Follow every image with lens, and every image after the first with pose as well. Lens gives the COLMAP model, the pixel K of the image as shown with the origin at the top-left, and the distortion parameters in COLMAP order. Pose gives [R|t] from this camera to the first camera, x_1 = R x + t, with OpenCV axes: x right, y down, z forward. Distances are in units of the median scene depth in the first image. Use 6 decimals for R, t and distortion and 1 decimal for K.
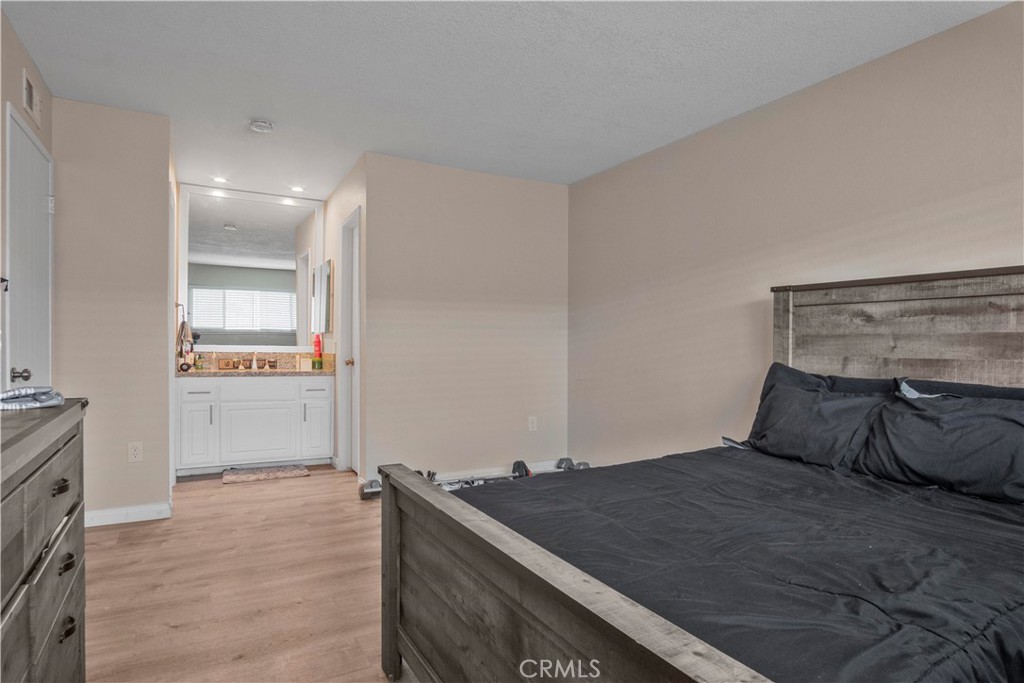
lens RADIAL K [[561.6, 0, 508.7], [0, 561.6, 348.0], [0, 0, 1]] dist [-0.027148, 0.008934]
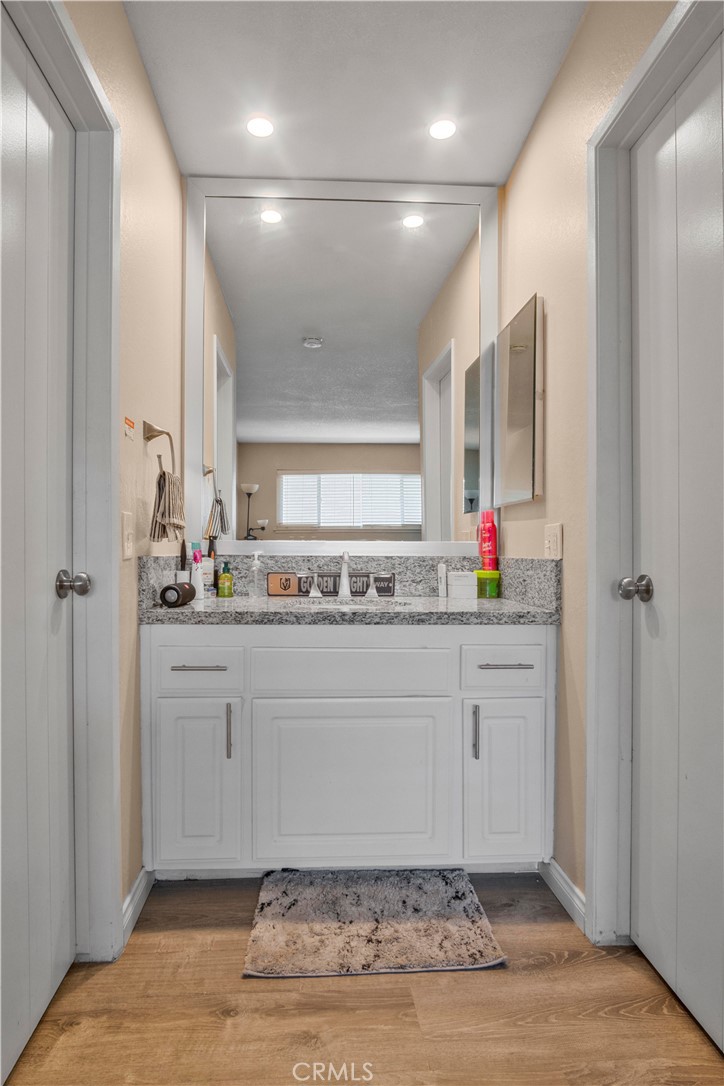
lens RADIAL K [[595.6, 0, 358.0], [0, 595.6, 542.3], [0, 0, 1]] dist [-0.027148, 0.008934]
pose [[0.908597, -0.011755, -0.417508, -0.262852], [0.005173, 0.999844, -0.016893, 0.004774], [0.417641, 0.013189, 0.908516, 0.606313]]
